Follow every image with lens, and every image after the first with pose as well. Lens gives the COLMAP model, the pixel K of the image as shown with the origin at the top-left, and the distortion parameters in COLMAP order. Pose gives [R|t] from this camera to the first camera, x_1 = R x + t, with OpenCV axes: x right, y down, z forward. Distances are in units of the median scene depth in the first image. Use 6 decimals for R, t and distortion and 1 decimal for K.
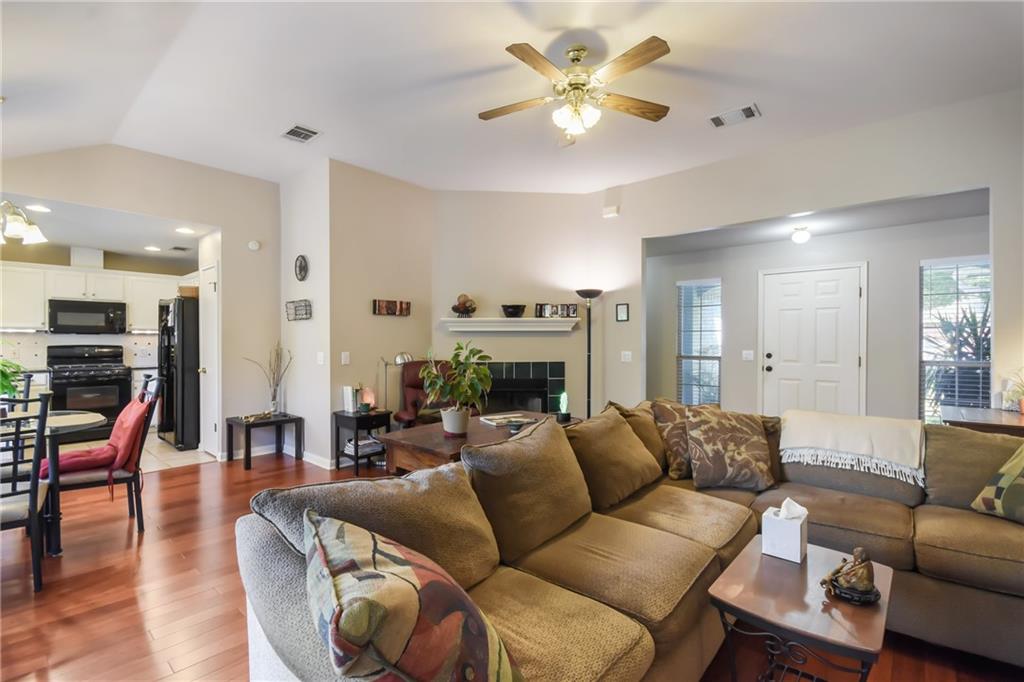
lens RADIAL K [[446.9, 0, 481.0], [0, 446.9, 340.3], [0, 0, 1]] dist [0.013618, -0.007972]
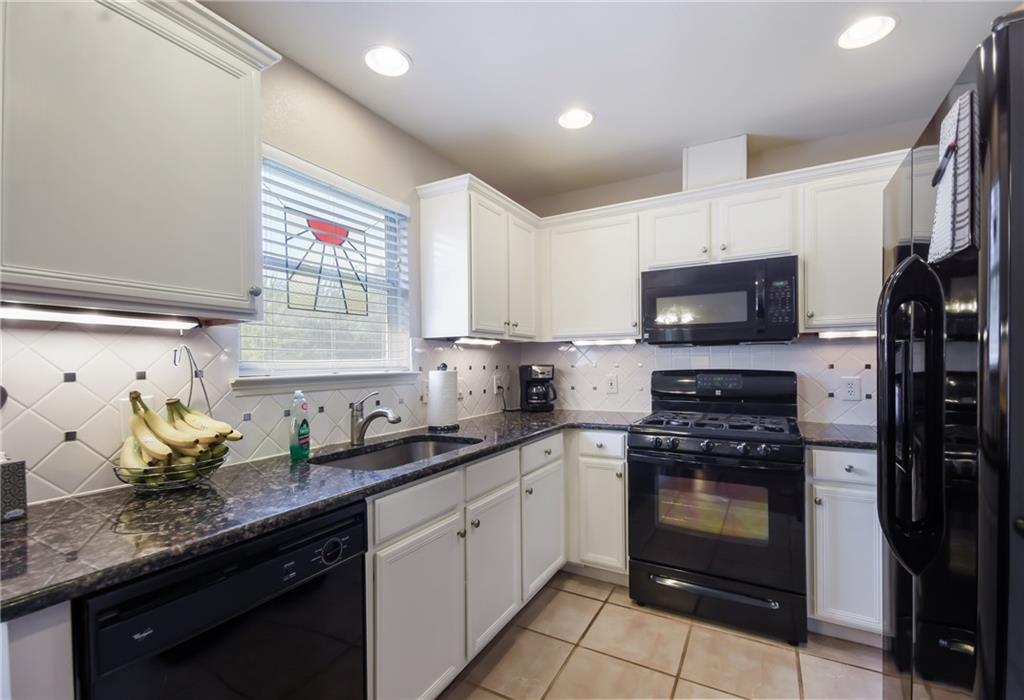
lens RADIAL K [[457.0, 0, 507.7], [0, 457.0, 364.2], [0, 0, 1]] dist [0.008245, -0.002152]
pose [[0.221145, -0.000335, -0.975241, -0.571196], [0.007109, 0.999974, 0.001268, 0.003555], [0.975215, -0.007213, 0.221142, 0.818913]]
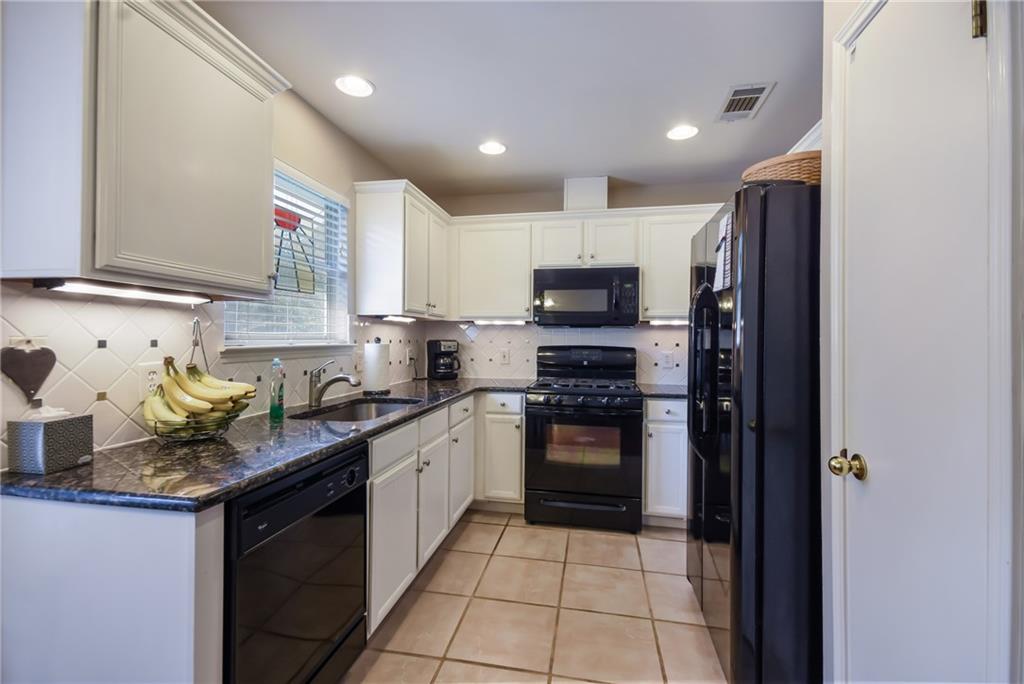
lens RADIAL K [[444.0, 0, 513.3], [0, 444.0, 340.1], [0, 0, 1]] dist [0.000674, 0.000670]
pose [[0.523304, 0.006276, -0.852123, -0.505935], [-0.010705, 0.999942, 0.000791, 0.004033], [0.852079, 0.008708, 0.523341, 0.719395]]
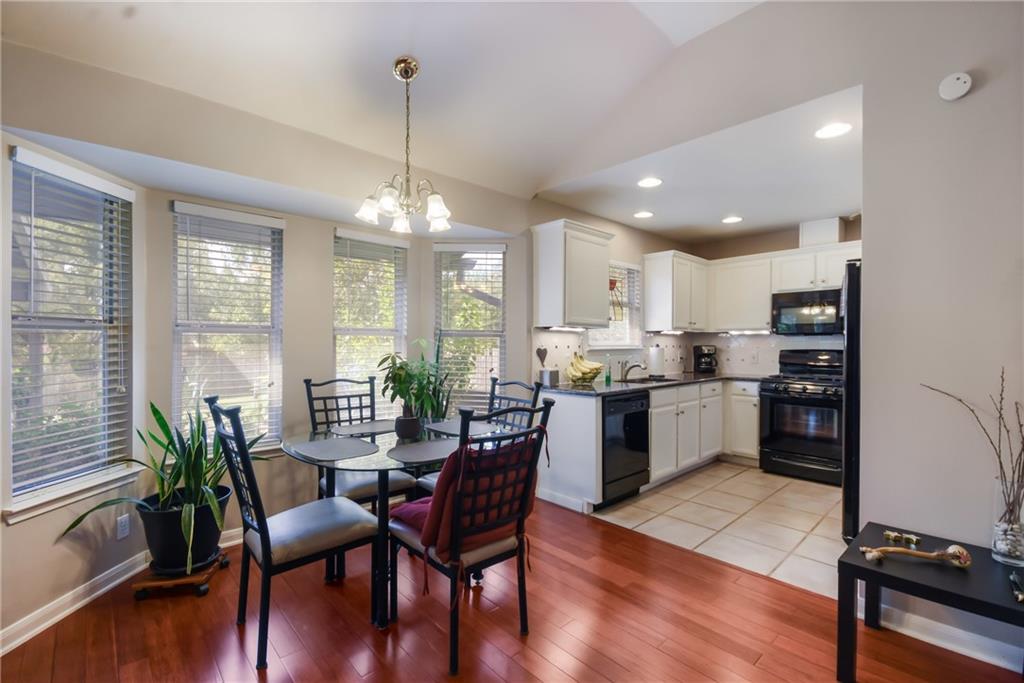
lens RADIAL K [[446.9, 0, 512.2], [0, 446.9, 346.9], [0, 0, 1]] dist [0.013618, -0.007972]
pose [[-0.082630, 0.007779, -0.996550, -0.107289], [-0.007270, 0.999938, 0.008408, 0.003460], [0.996554, 0.007940, -0.082569, 0.639274]]
